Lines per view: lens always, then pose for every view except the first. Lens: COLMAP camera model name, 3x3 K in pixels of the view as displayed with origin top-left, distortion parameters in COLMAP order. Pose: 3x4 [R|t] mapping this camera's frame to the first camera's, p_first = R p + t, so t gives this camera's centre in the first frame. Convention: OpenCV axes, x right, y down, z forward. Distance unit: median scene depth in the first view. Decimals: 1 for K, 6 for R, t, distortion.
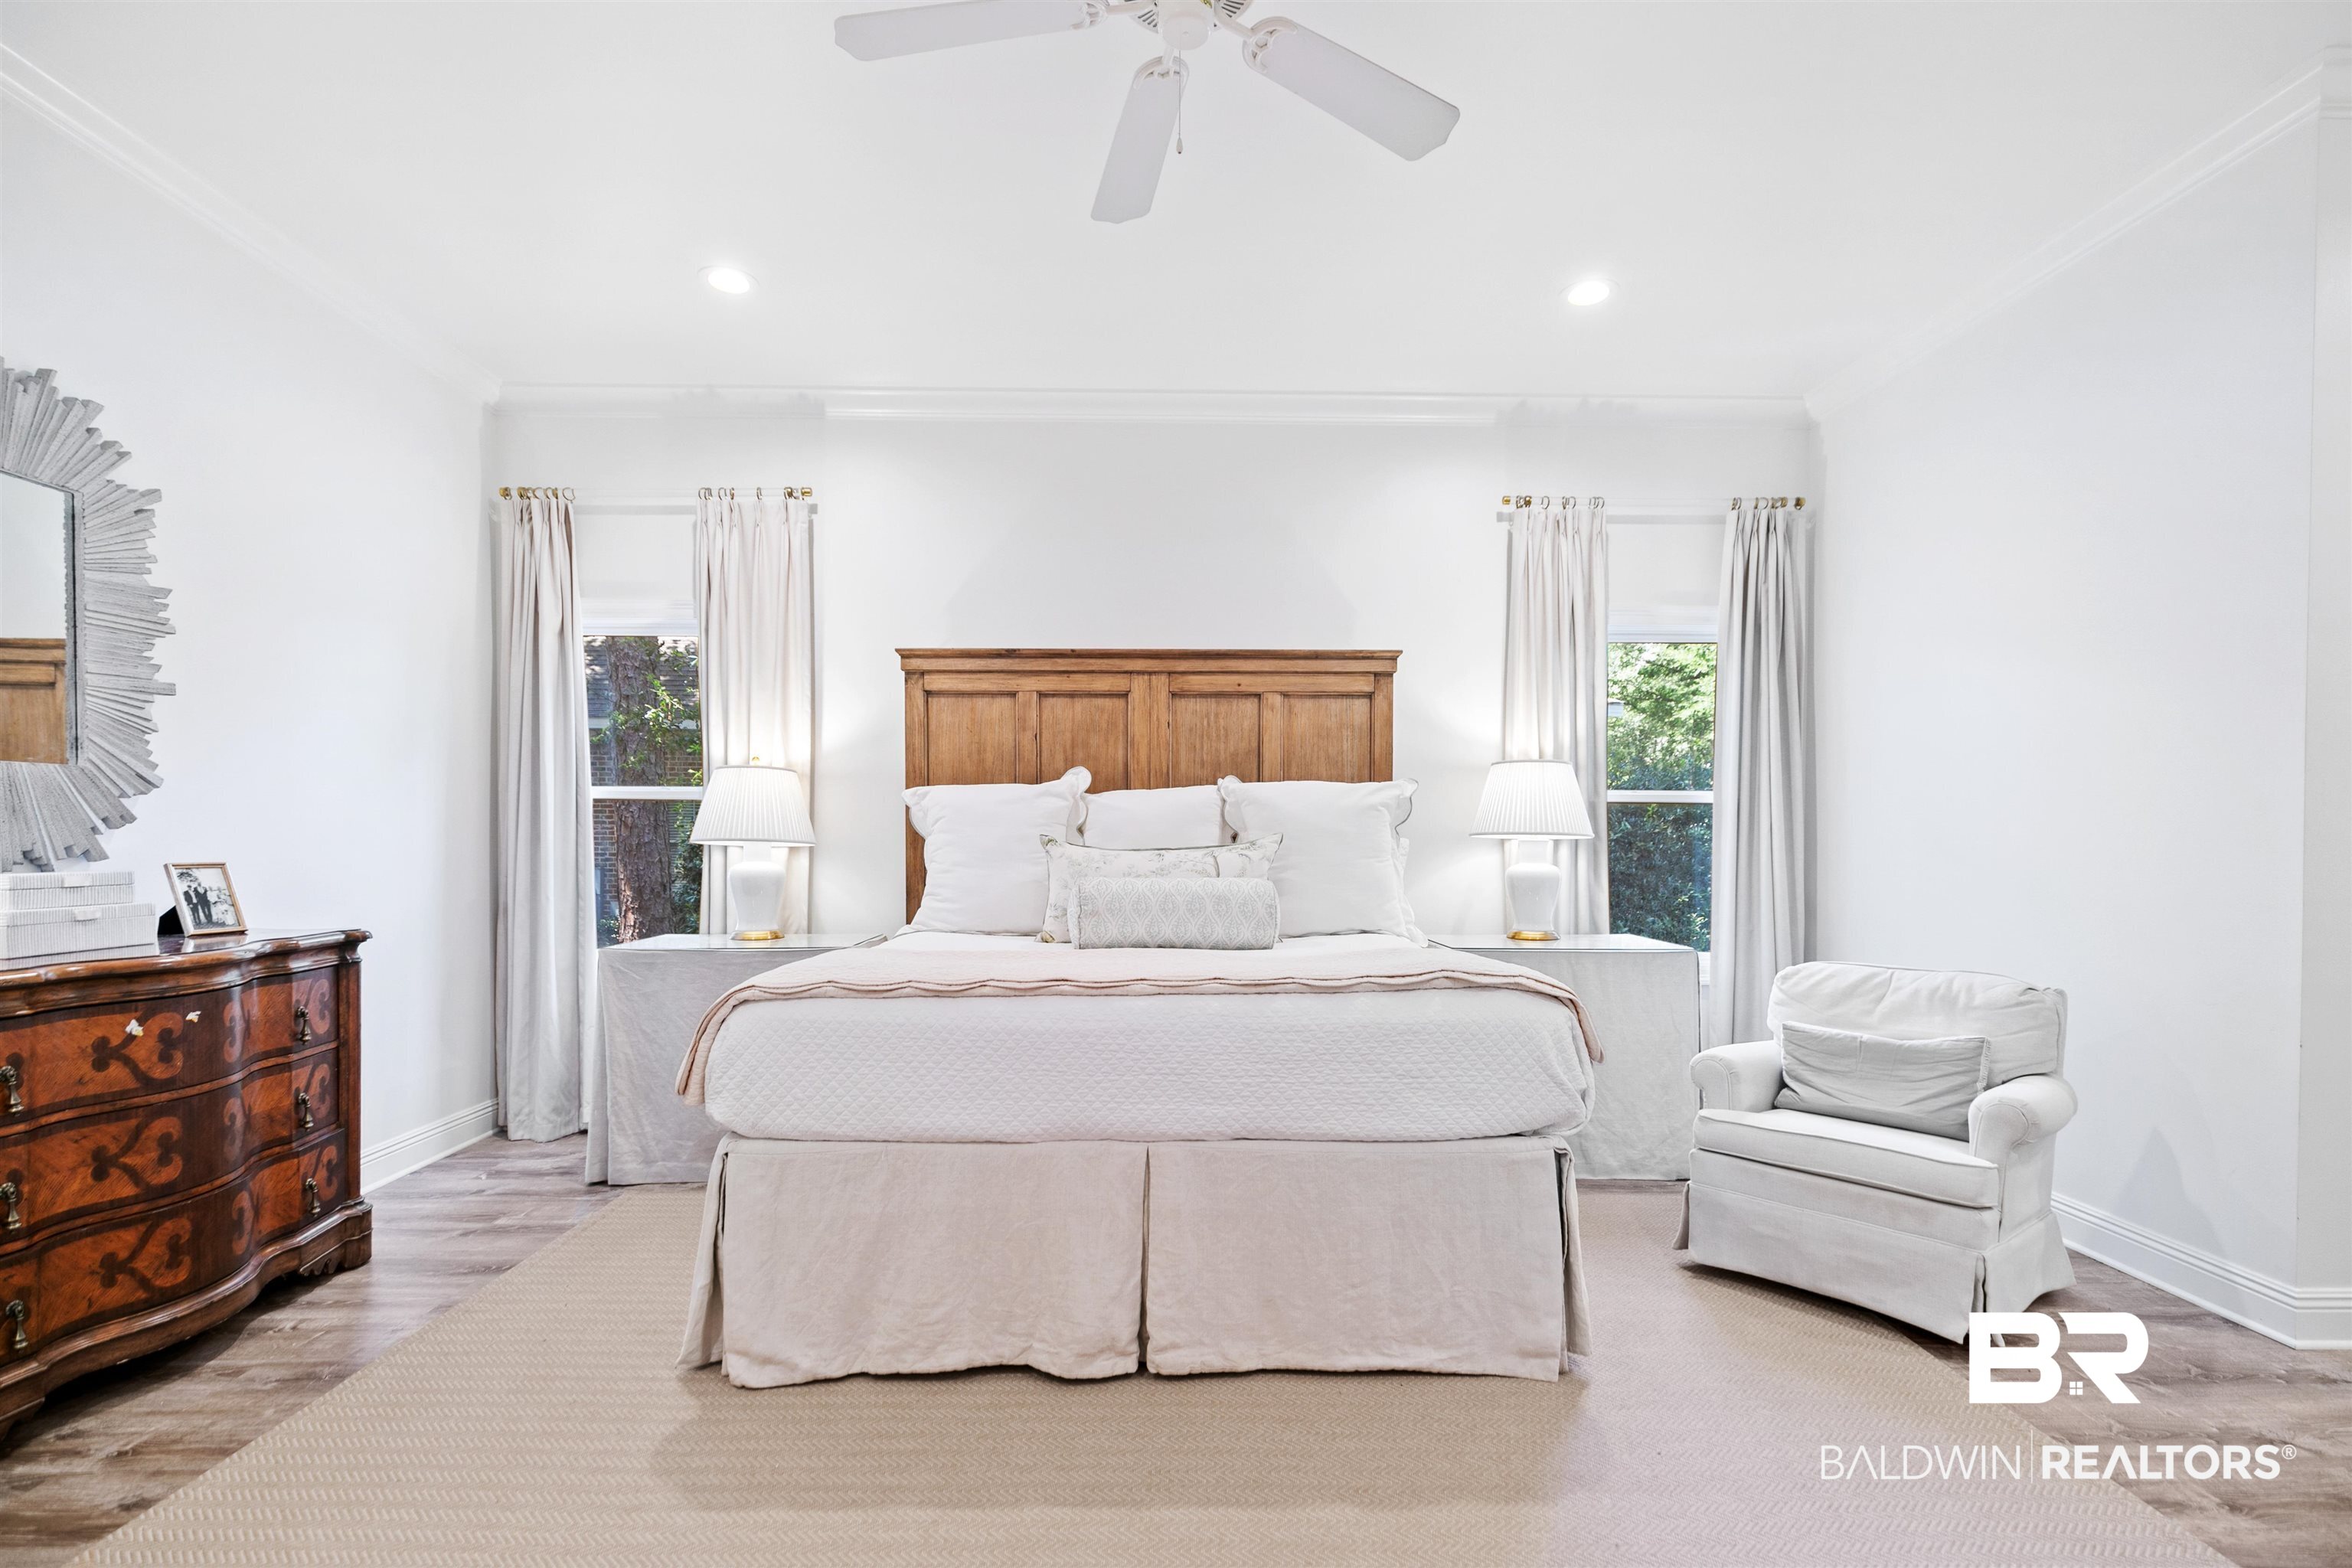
lens RADIAL K [[1077.3, 0, 1173.4], [0, 1077.3, 840.6], [0, 0, 1]] dist [0.010892, -0.000467]
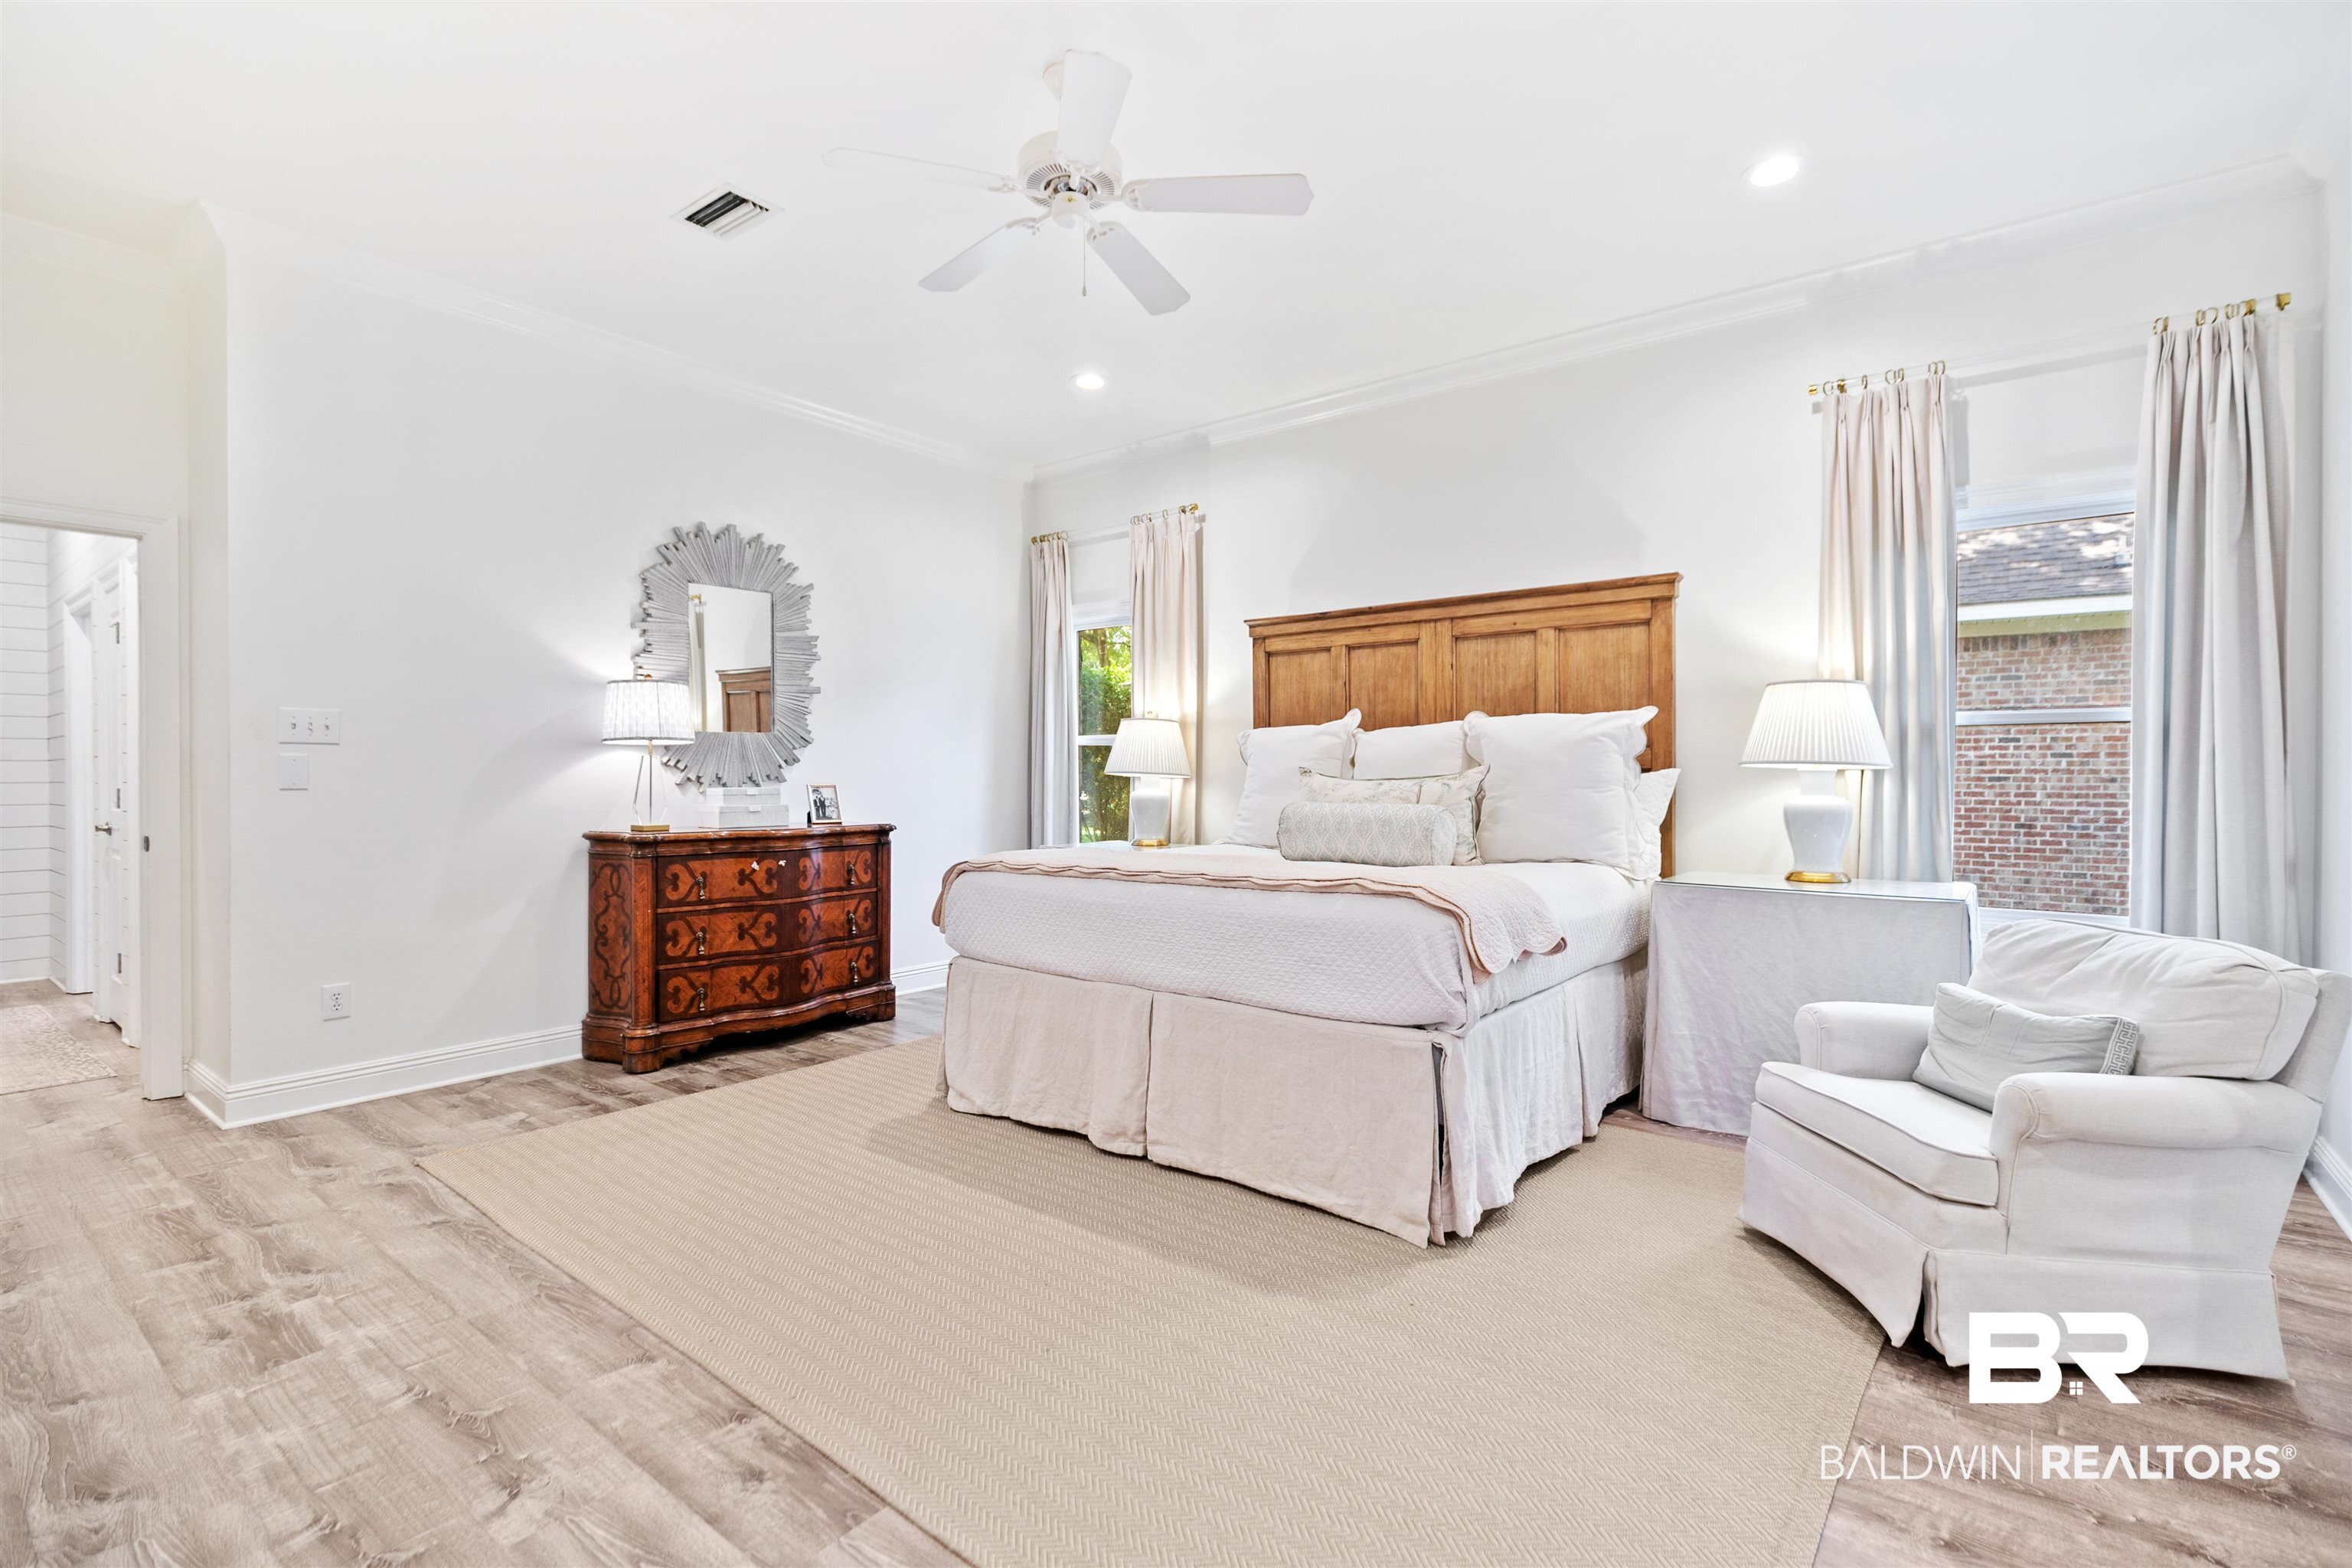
lens RADIAL K [[1050.1, 0, 1166.1], [0, 1050.1, 772.2], [0, 0, 1]] dist [0.004191, 0.000480]
pose [[0.777650, -0.003286, -0.628689, 0.660596], [-0.000969, 0.999979, -0.006425, 0.010620], [0.628697, 0.005605, 0.777630, -0.015267]]
